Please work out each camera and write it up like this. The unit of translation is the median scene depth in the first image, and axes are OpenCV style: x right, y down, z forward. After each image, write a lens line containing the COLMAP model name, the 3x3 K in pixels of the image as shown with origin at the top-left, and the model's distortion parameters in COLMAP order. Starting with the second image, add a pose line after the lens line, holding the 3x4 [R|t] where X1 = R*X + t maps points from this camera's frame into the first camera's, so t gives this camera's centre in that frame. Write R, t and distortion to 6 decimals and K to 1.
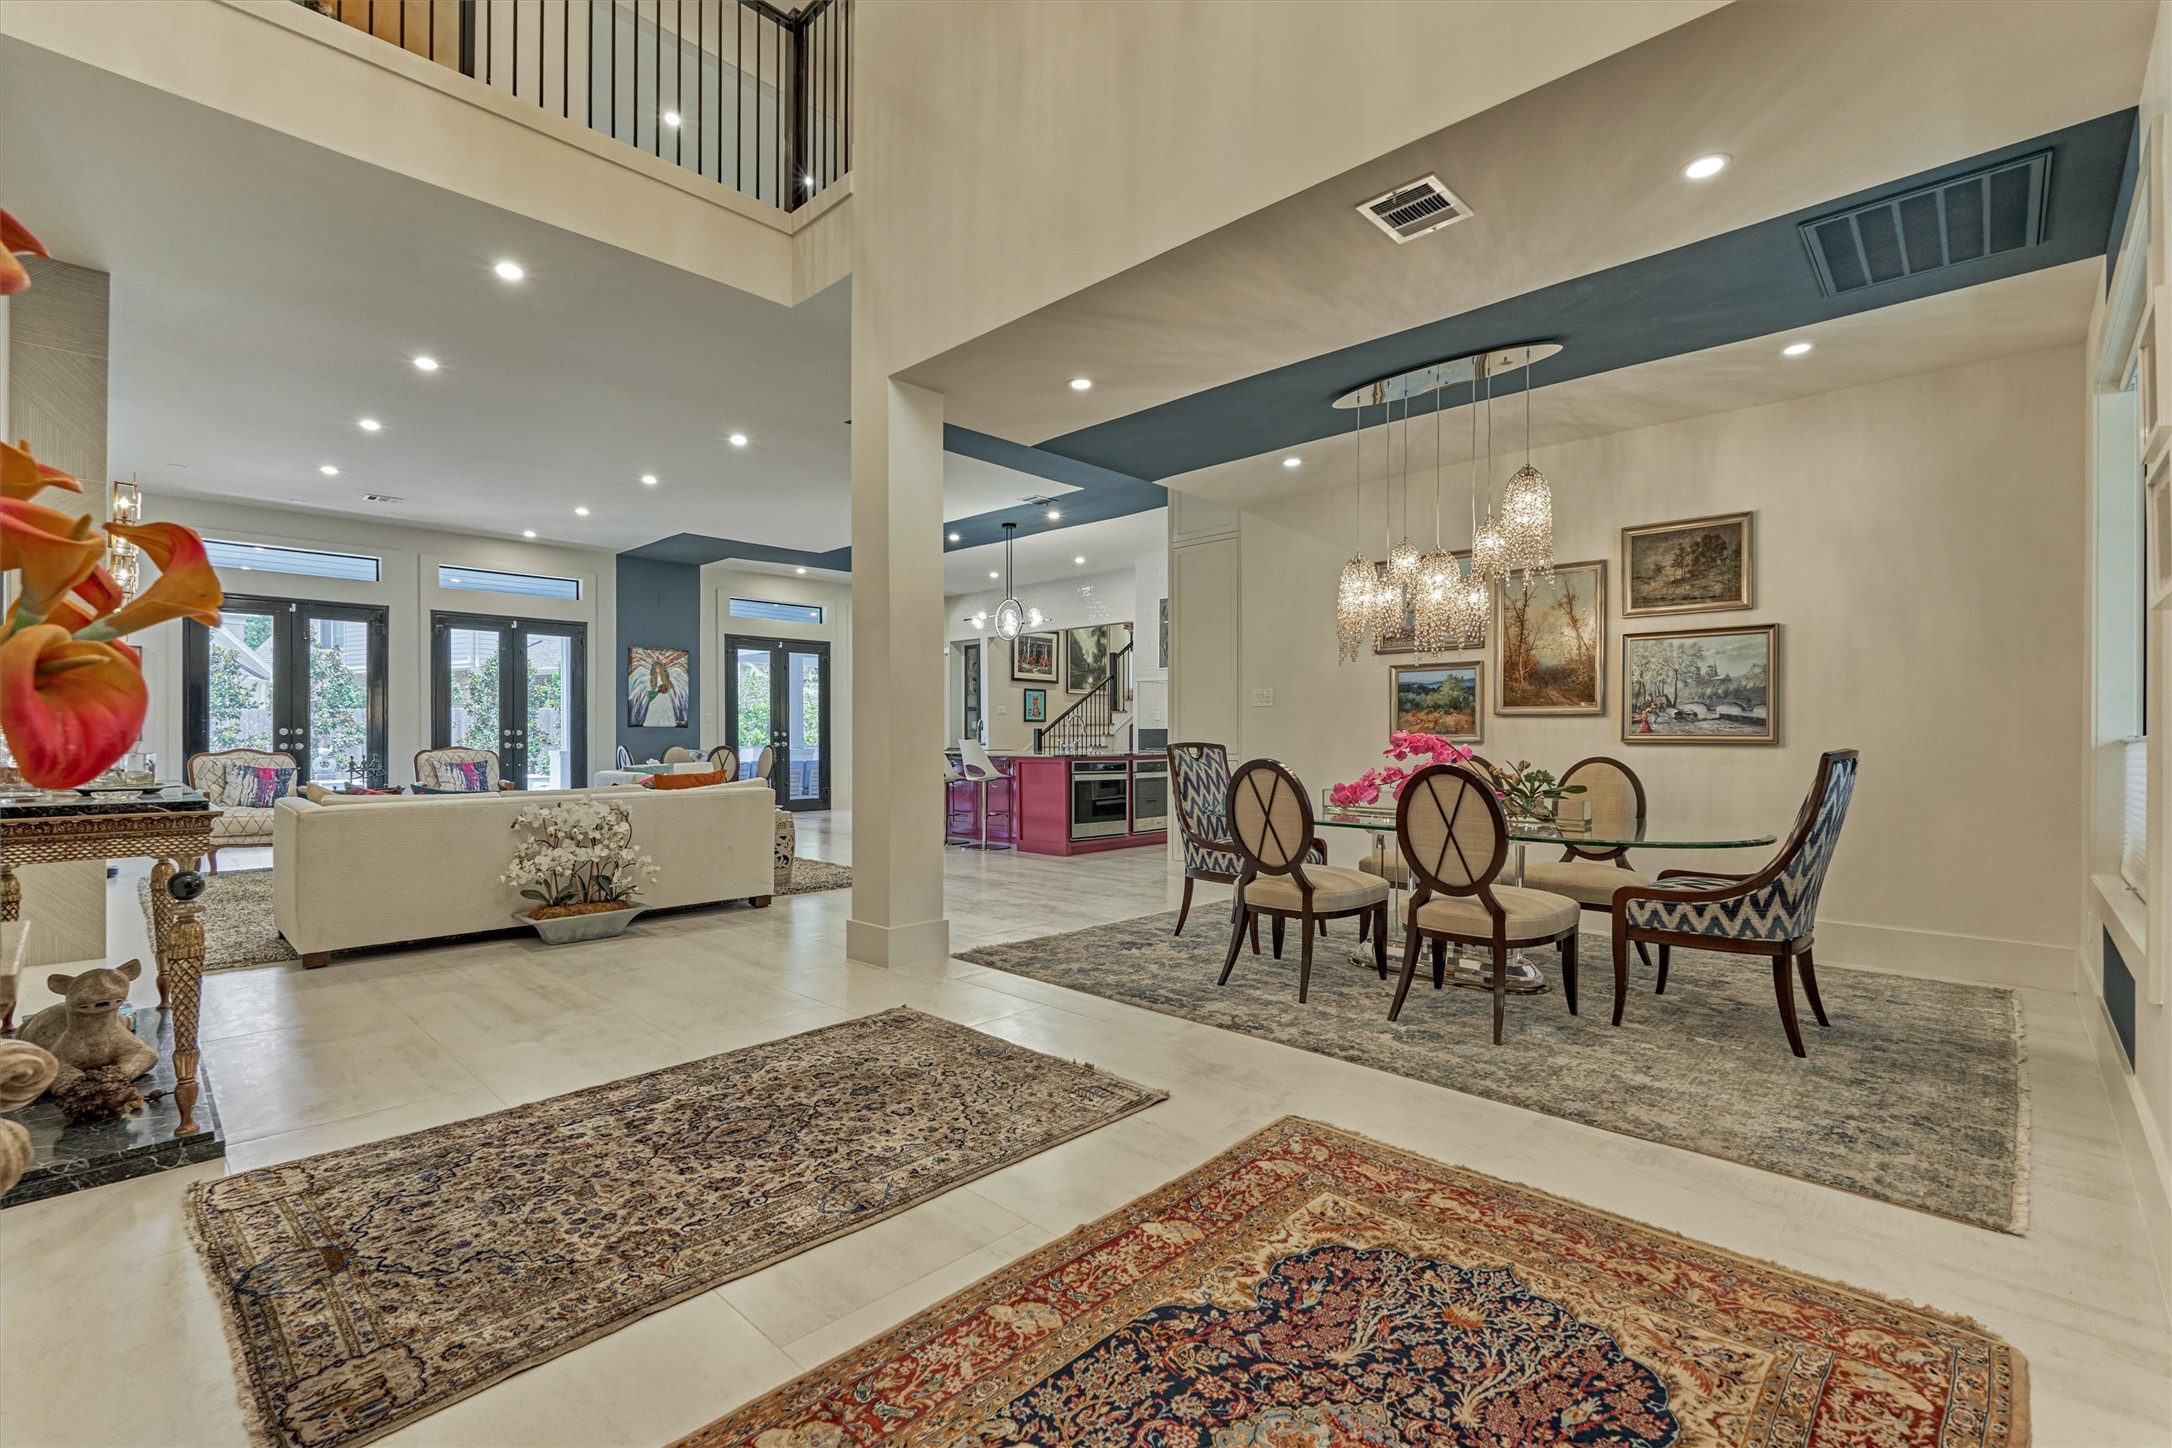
lens RADIAL K [[960.4, 0, 1087.5], [0, 960.4, 730.1], [0, 0, 1]] dist [-0.005707, 0.001100]
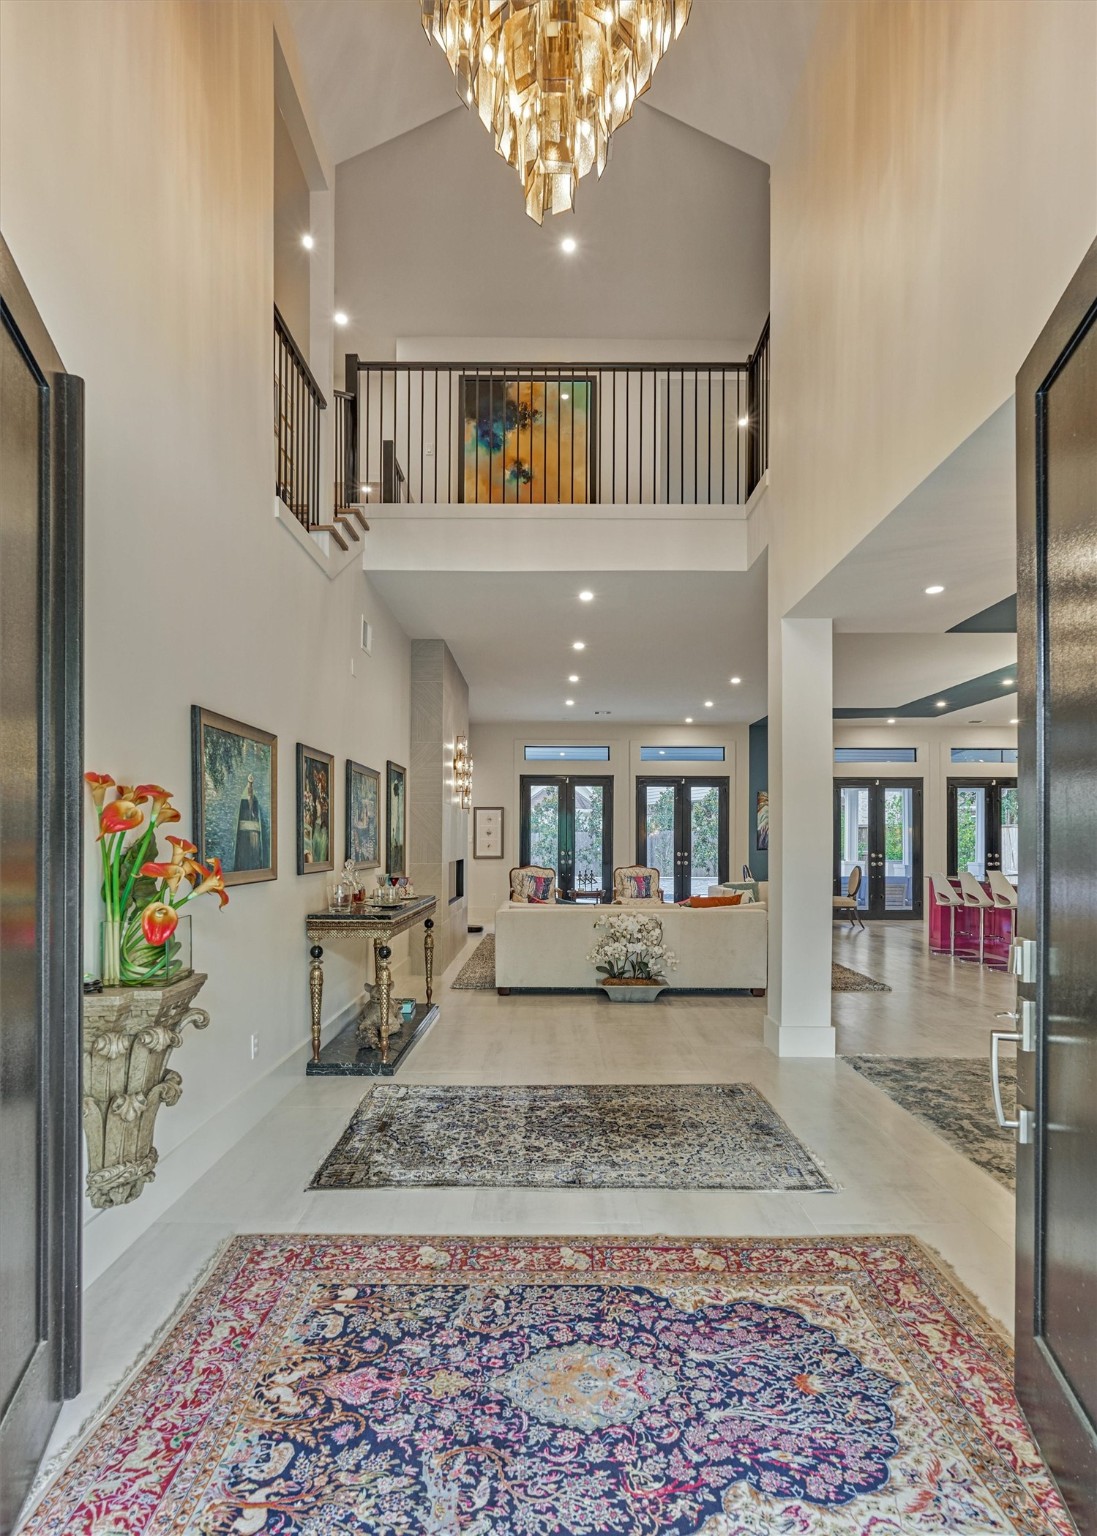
lens RADIAL K [[832.1, 0, 580.1], [0, 832.1, 824.0], [0, 0, 1]] dist [-0.007666, 0.001180]
pose [[0.692586, -0.005273, -0.721316, 0.399338], [0.000475, 0.999976, -0.006854, -0.063597], [0.721335, 0.004404, 0.692572, -0.014022]]
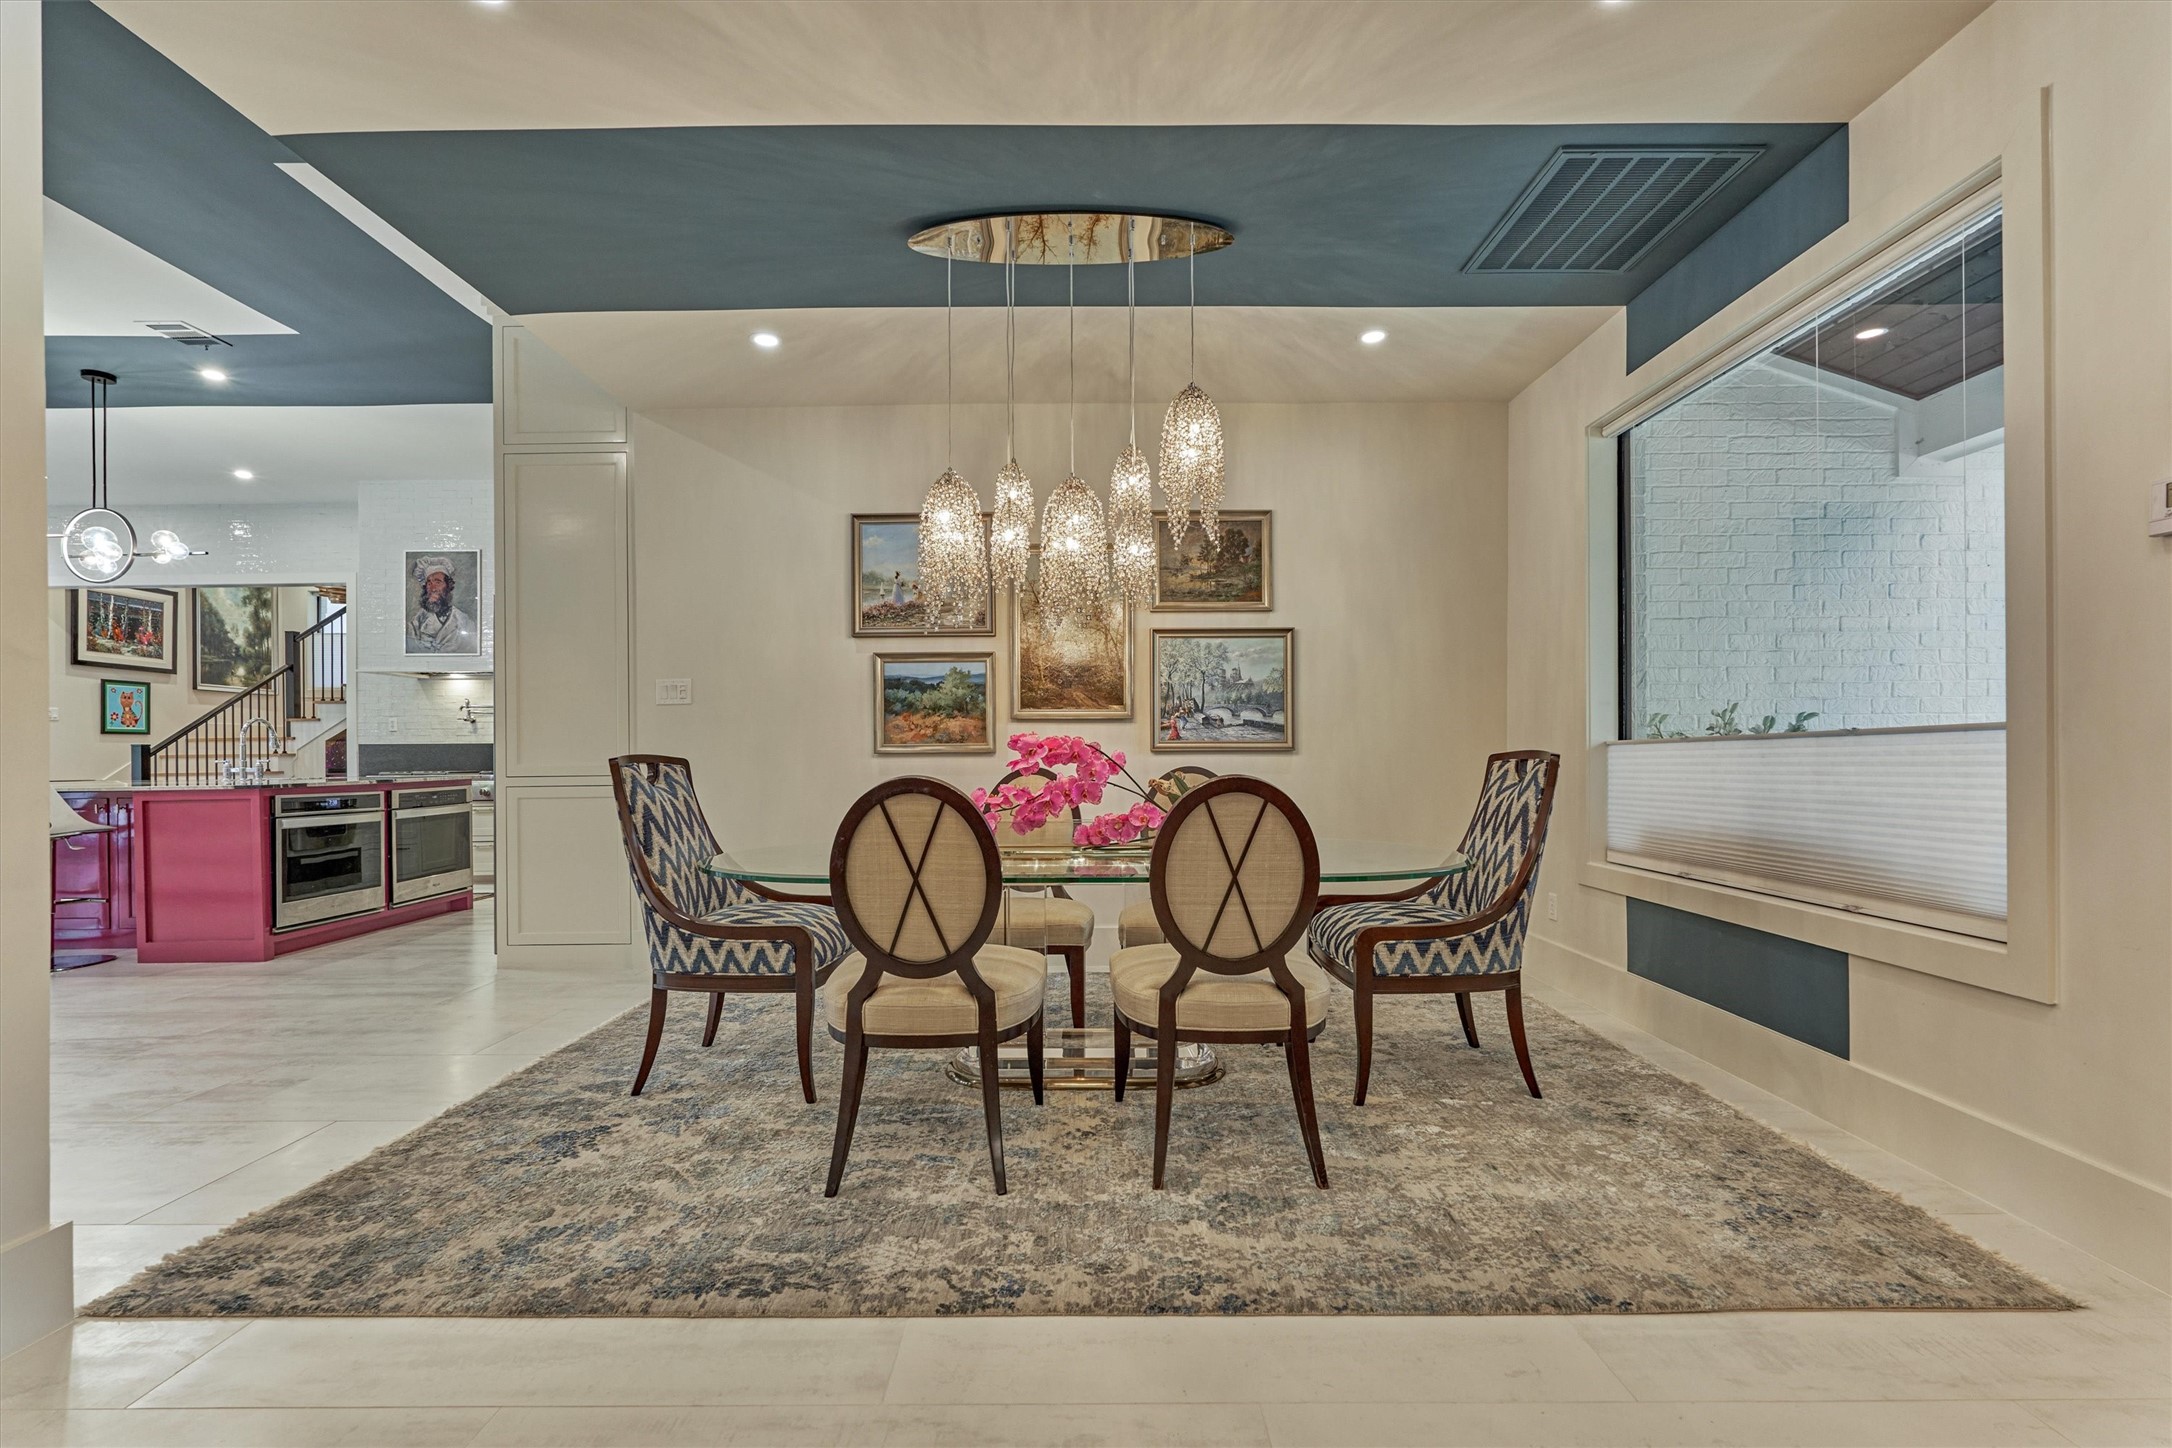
lens RADIAL K [[960.4, 0, 1085.7], [0, 960.4, 750.9], [0, 0, 1]] dist [-0.005707, 0.001100]
pose [[0.721530, -0.003827, 0.692373, -0.112277], [0.003979, 0.999991, 0.001380, 0.012018], [-0.692372, 0.001759, 0.721539, 0.433301]]
